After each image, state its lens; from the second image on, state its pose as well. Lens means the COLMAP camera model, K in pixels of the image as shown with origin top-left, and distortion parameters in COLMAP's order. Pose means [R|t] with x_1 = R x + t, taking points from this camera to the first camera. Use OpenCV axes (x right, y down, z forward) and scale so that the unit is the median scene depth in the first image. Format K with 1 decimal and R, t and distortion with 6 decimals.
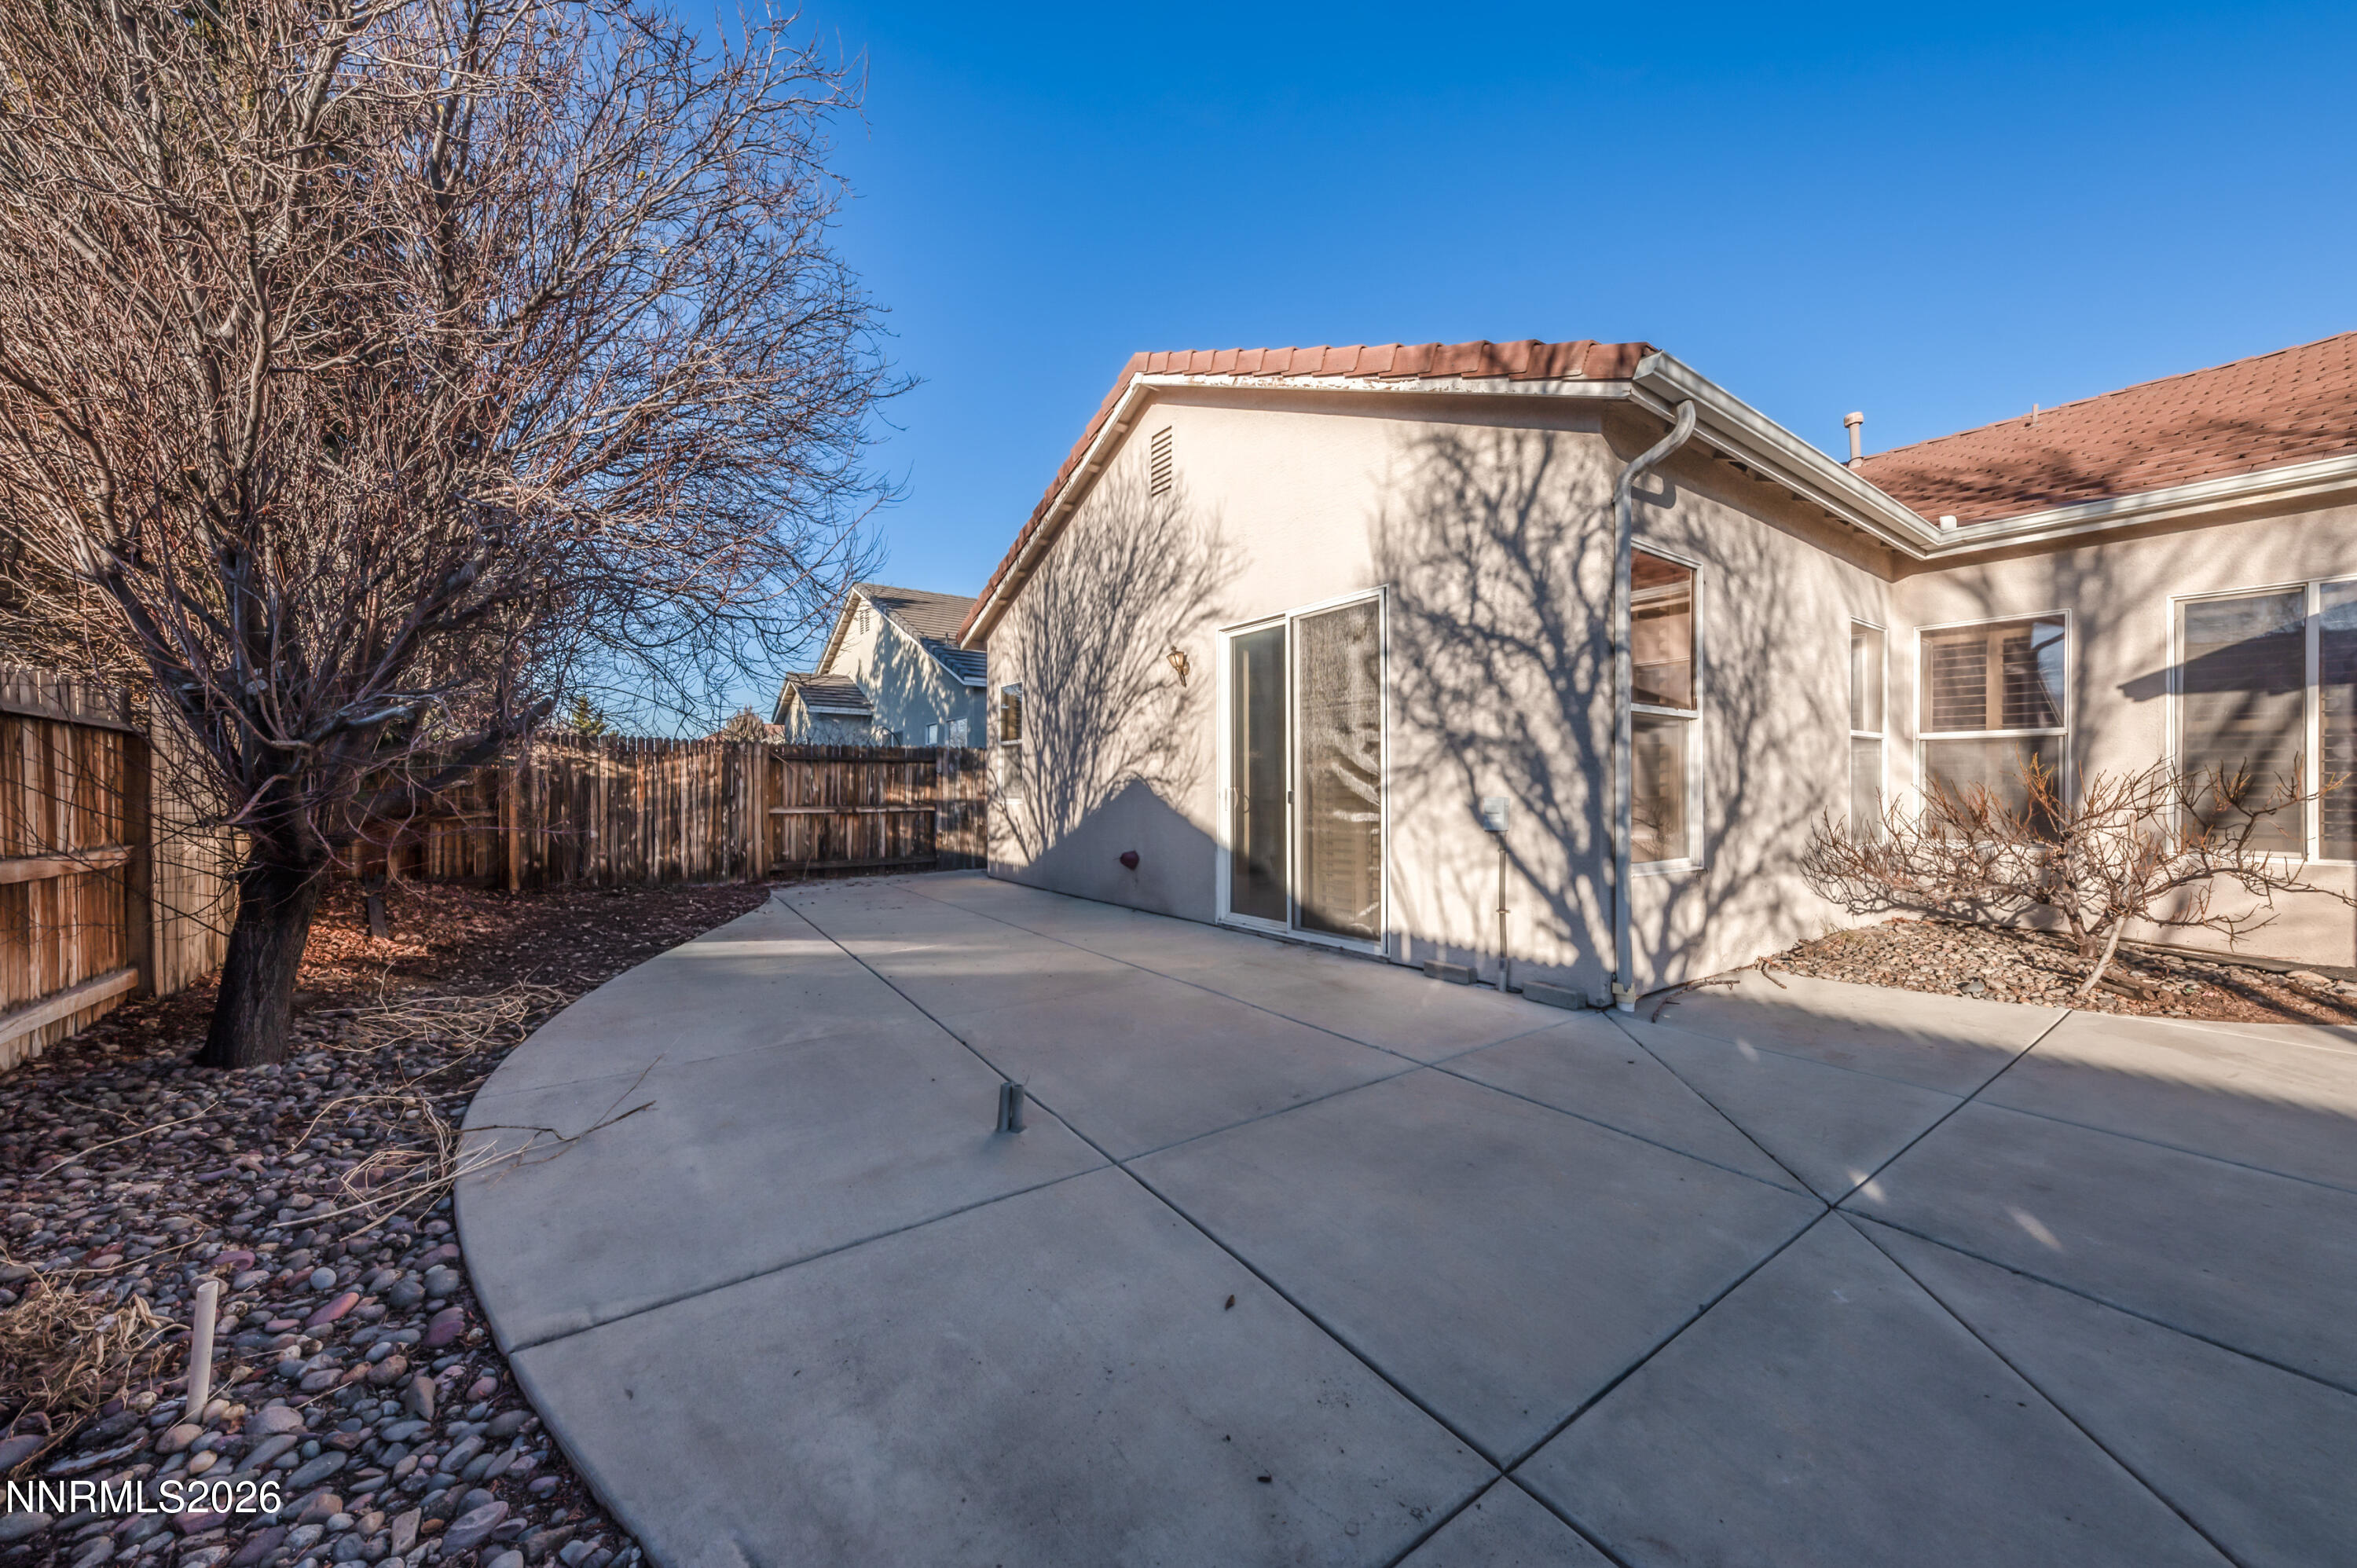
lens RADIAL K [[796.5, 0, 1189.9], [0, 796.5, 791.2], [0, 0, 1]] dist [-0.000192, -0.000039]
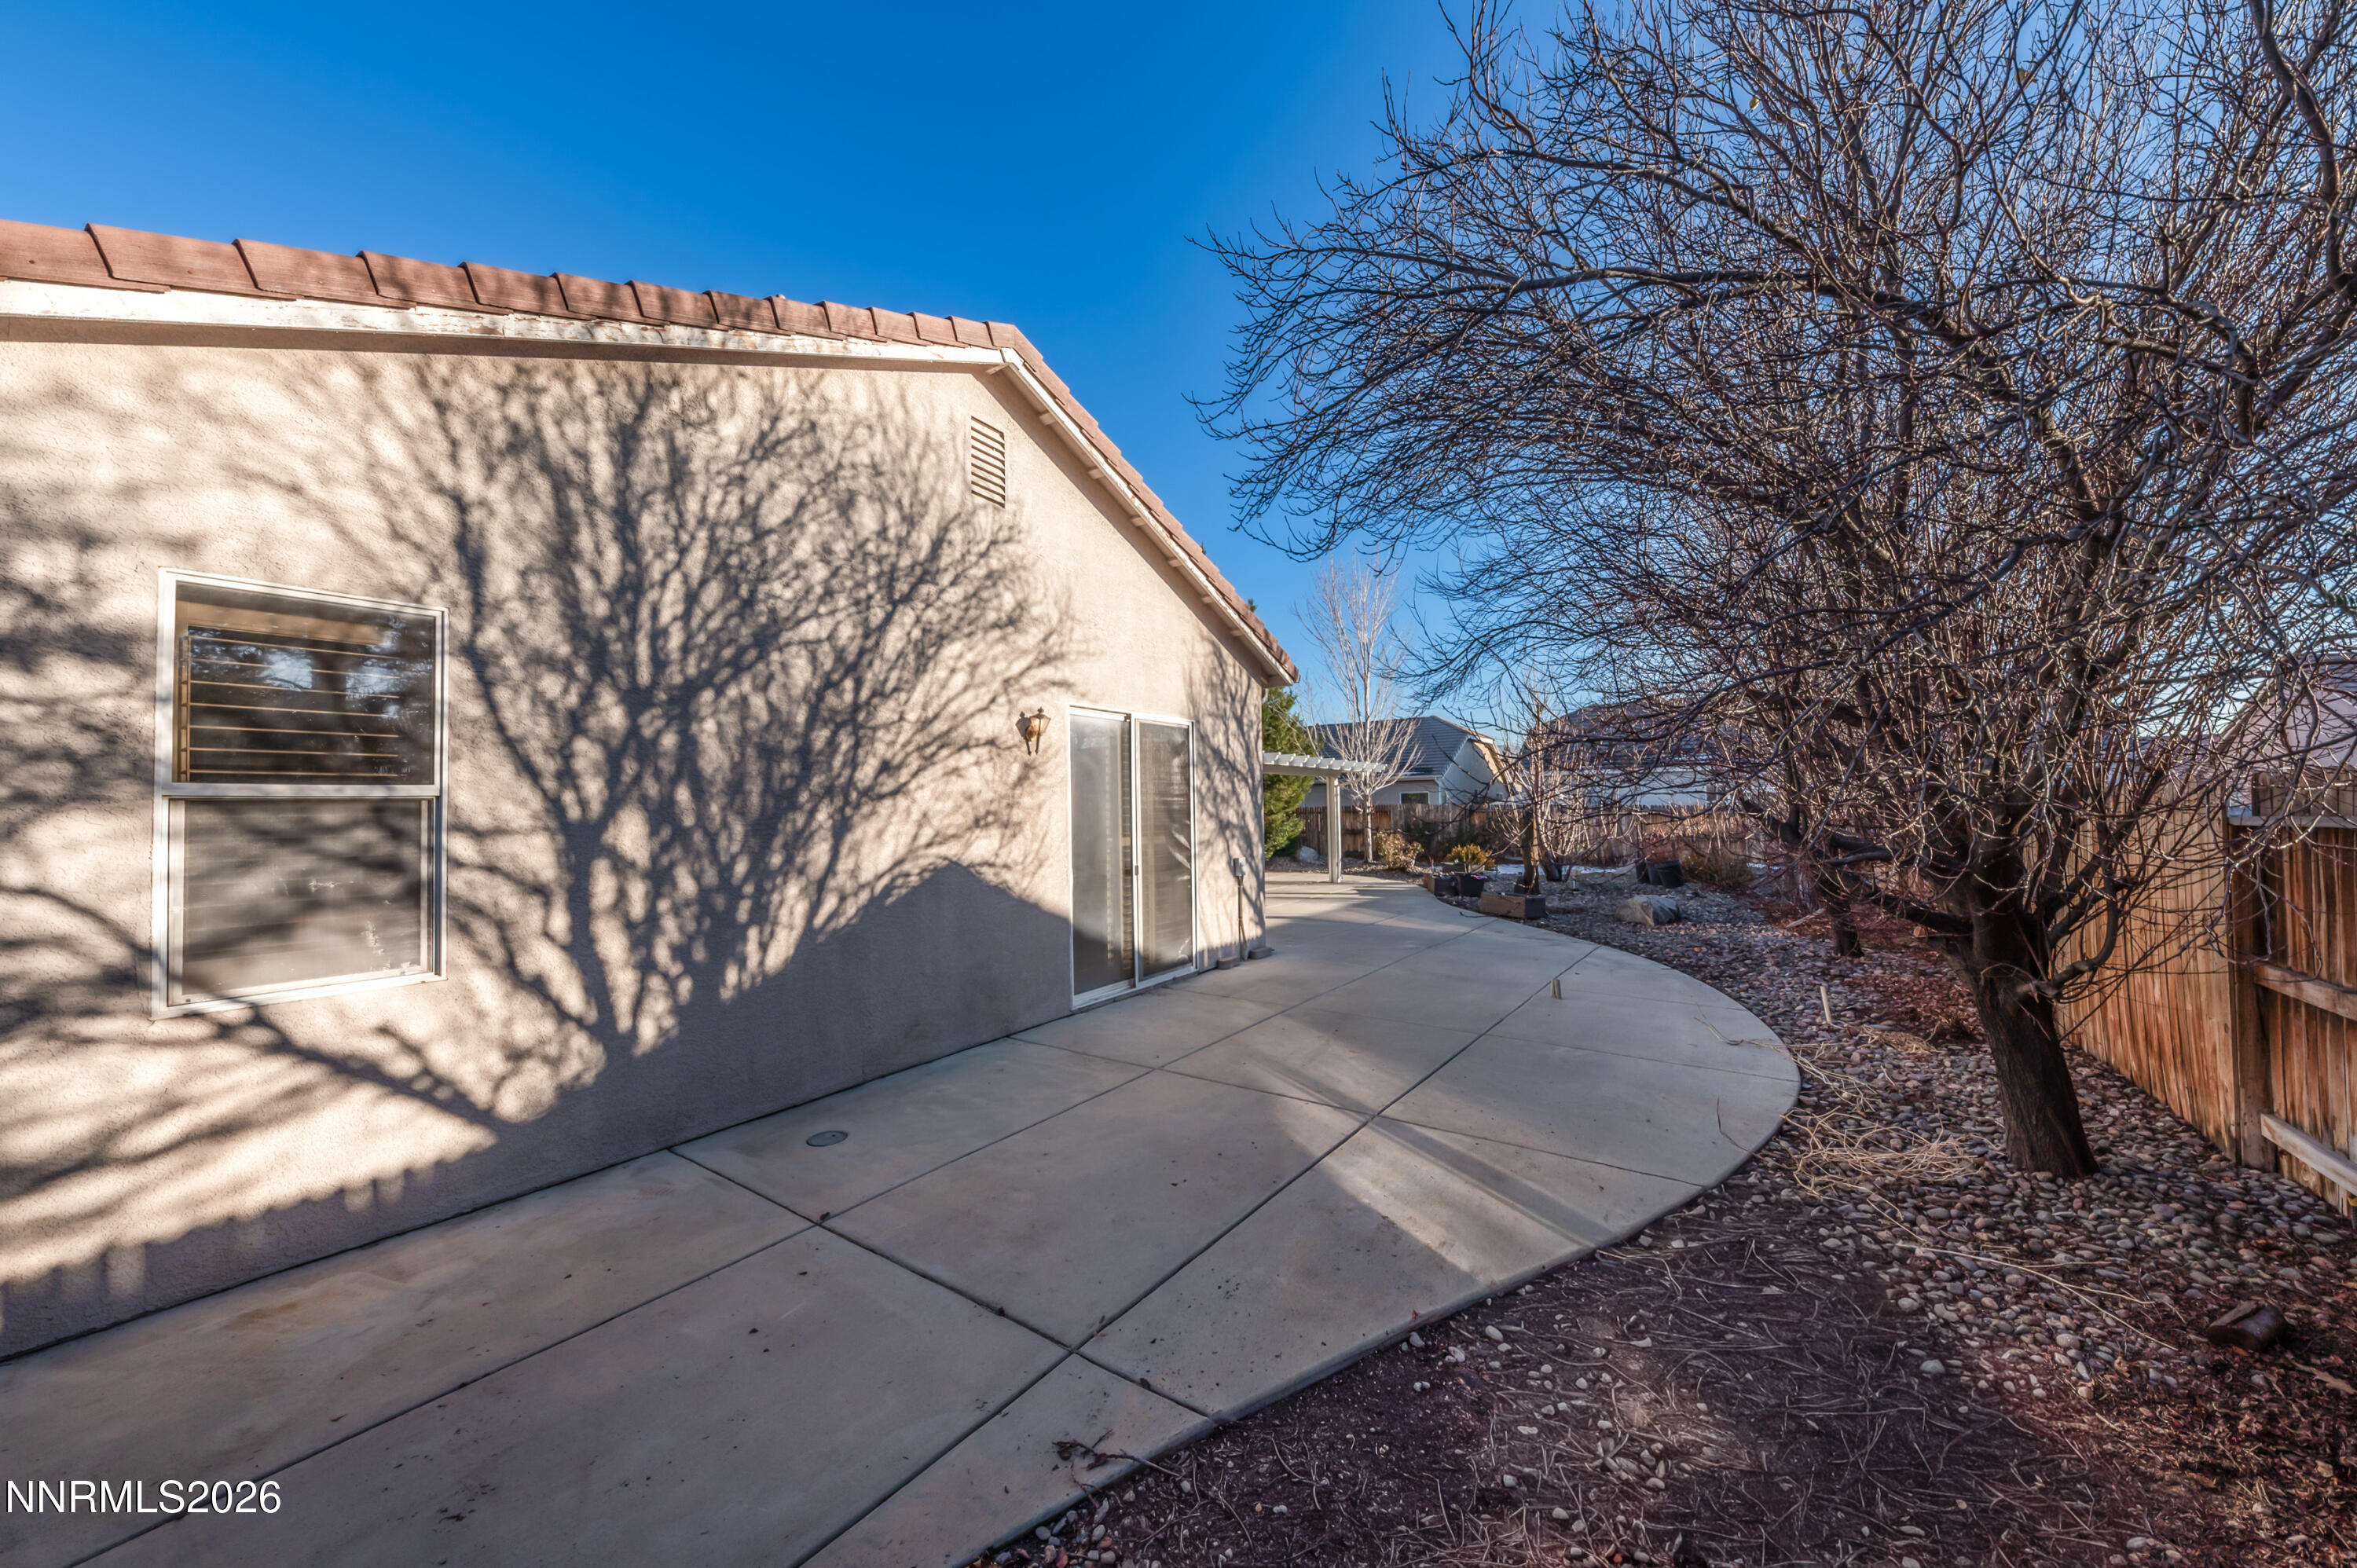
lens RADIAL K [[776.6, 0, 1176.1], [0, 776.6, 790.8], [0, 0, 1]] dist [-0.000627, -0.000188]
pose [[-0.294088, 0.029303, 0.955329, -0.807586], [0.017545, 0.999527, -0.025258, -0.063519], [-0.955617, 0.009333, -0.294463, 1.039577]]
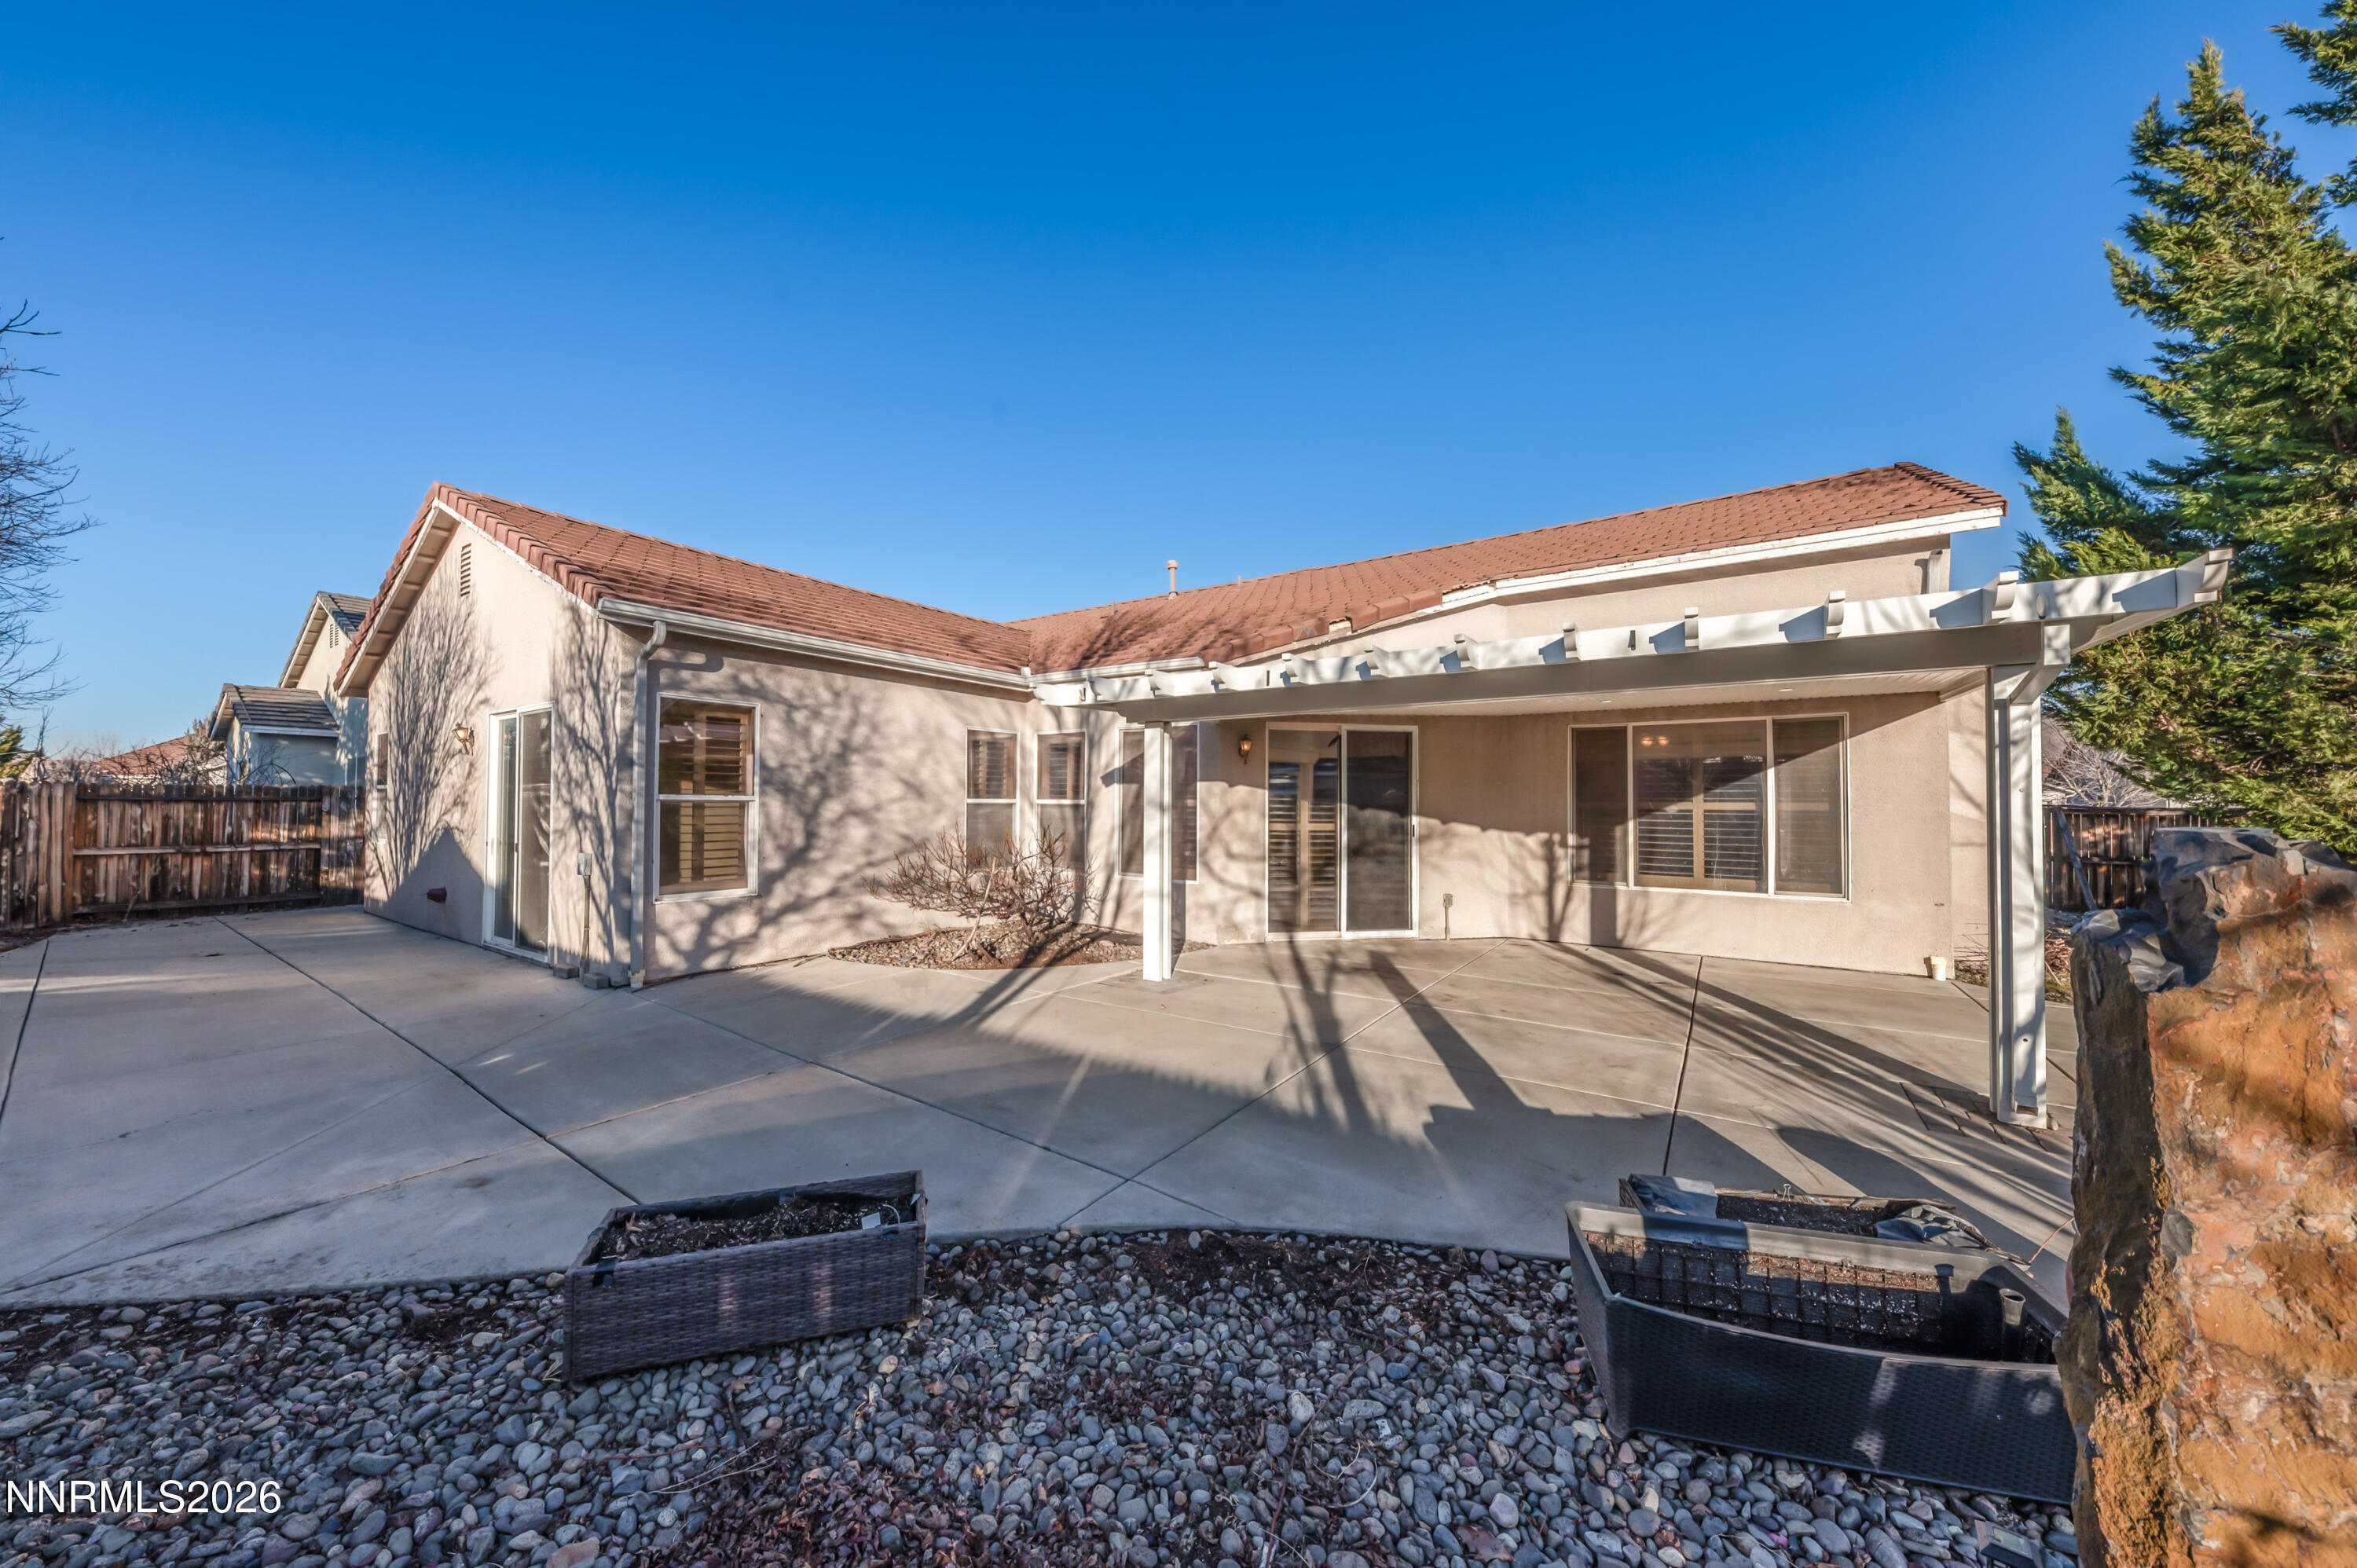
lens RADIAL K [[776.6, 0, 1176.1], [0, 776.6, 790.8], [0, 0, 1]] dist [-0.000627, -0.000188]
pose [[0.941641, 0.011308, 0.336429, 0.589924], [-0.005179, 0.999804, -0.019110, -0.055765], [-0.336580, 0.016253, 0.941515, -0.483950]]
